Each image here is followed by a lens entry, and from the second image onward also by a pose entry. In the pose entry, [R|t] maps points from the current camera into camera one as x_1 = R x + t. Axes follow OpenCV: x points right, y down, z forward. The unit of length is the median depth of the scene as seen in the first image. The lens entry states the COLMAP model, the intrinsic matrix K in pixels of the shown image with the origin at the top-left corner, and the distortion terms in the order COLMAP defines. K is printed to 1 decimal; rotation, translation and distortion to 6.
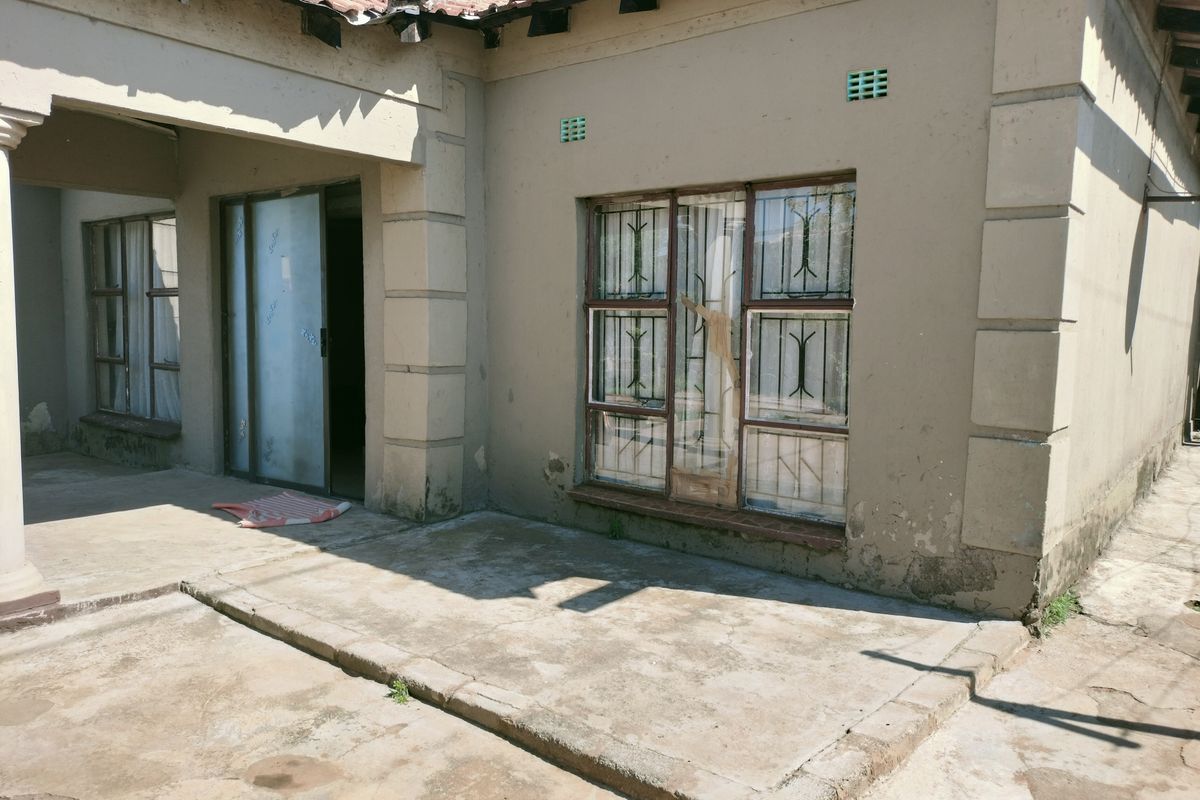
lens RADIAL K [[905.2, 0, 600.7], [0, 905.2, 401.7], [0, 0, 1]] dist [0.004240, 0.003770]
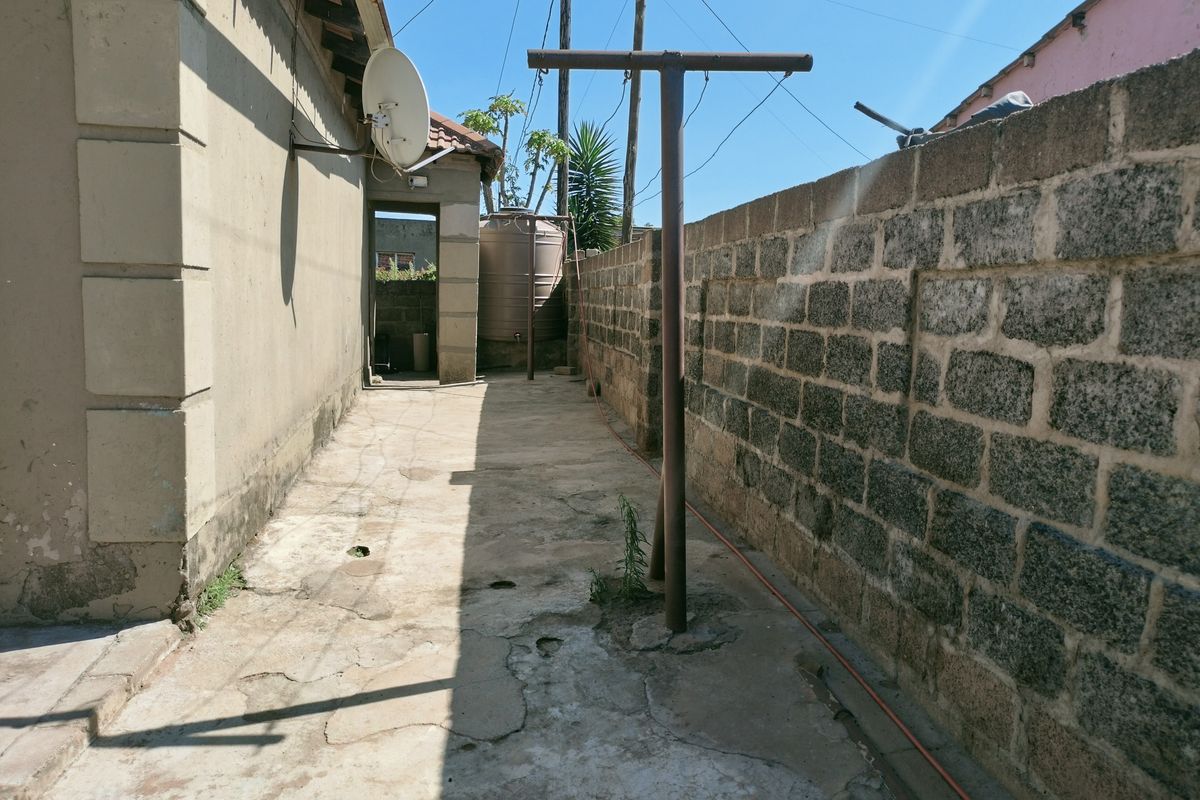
lens RADIAL K [[905.2, 0, 599.7], [0, 905.2, 398.9], [0, 0, 1]] dist [0.004240, 0.003770]
pose [[0.691671, -0.087637, 0.716876, 0.146022], [0.053973, 0.996107, 0.069697, -0.002832], [-0.720193, -0.009516, 0.693708, 0.112283]]
